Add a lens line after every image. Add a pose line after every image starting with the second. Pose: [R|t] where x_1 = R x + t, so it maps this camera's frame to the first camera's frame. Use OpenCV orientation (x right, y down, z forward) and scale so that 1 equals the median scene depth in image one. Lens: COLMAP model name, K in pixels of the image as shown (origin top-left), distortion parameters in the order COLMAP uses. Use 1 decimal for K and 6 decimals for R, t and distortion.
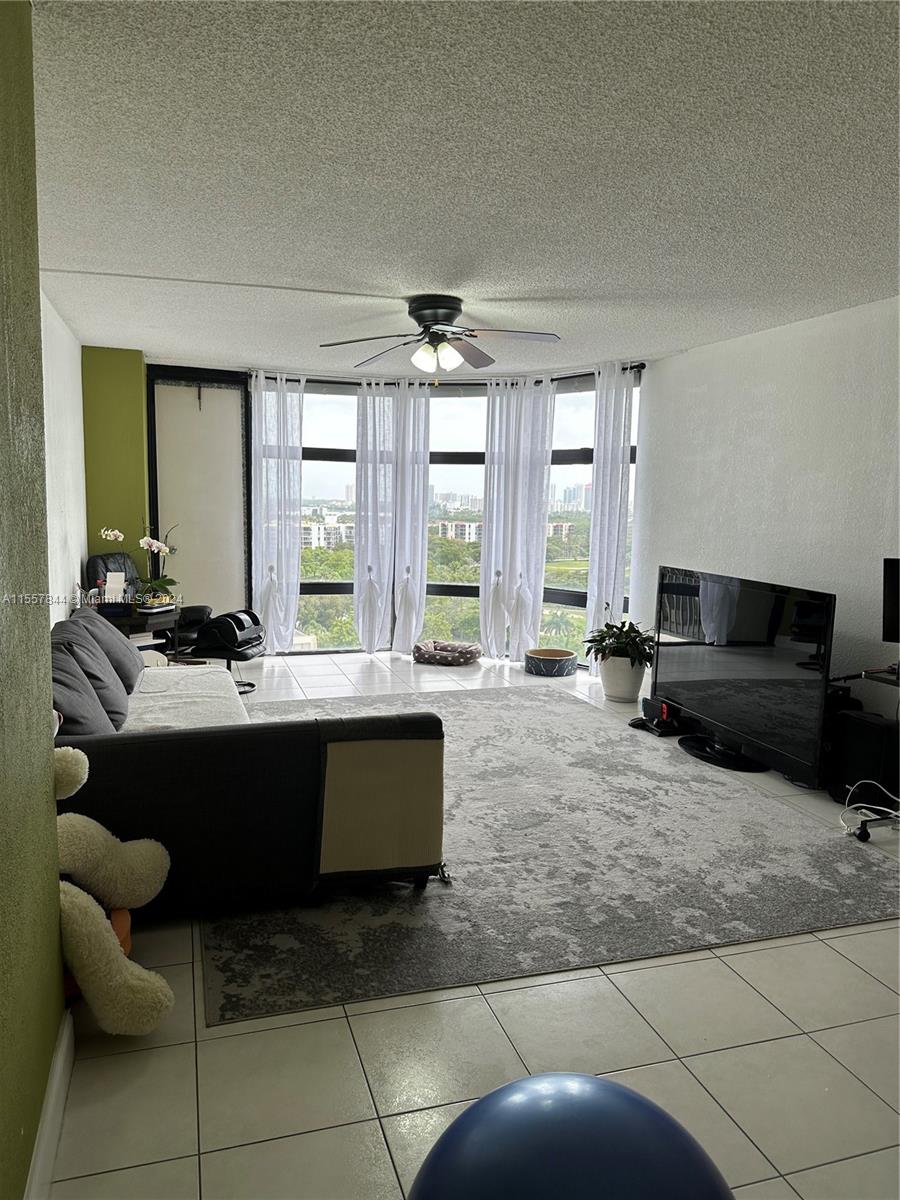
lens RADIAL K [[844.8, 0, 450.0], [0, 844.8, 600.0], [0, 0, 1]] dist [0.084692, -0.088961]
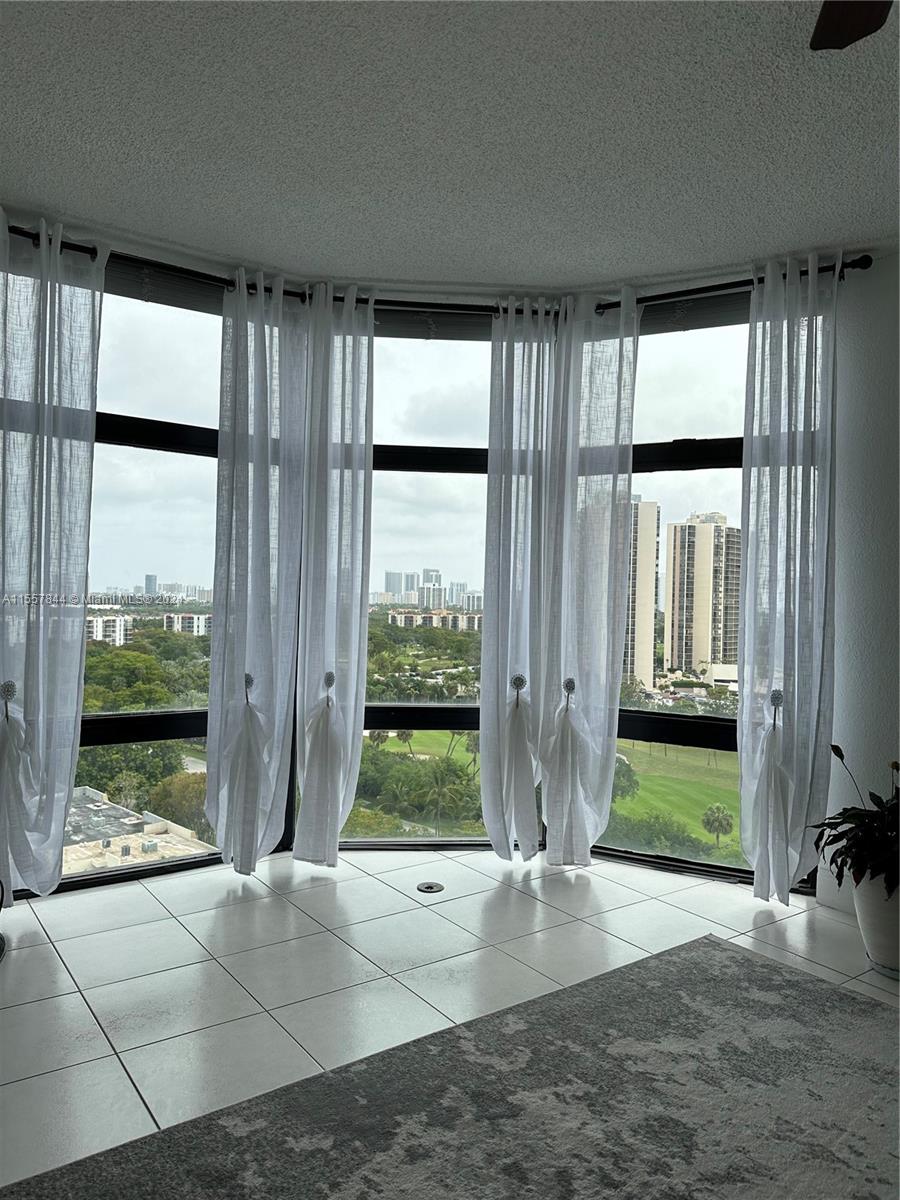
lens RADIAL K [[821.2, 0, 446.8], [0, 821.2, 608.4], [0, 0, 1]] dist [0.228452, -0.200473]
pose [[0.950011, -0.002898, 0.312202, -0.136587], [0.033733, 0.995056, -0.093410, -0.030458], [-0.310388, 0.099272, 0.945412, 0.530631]]
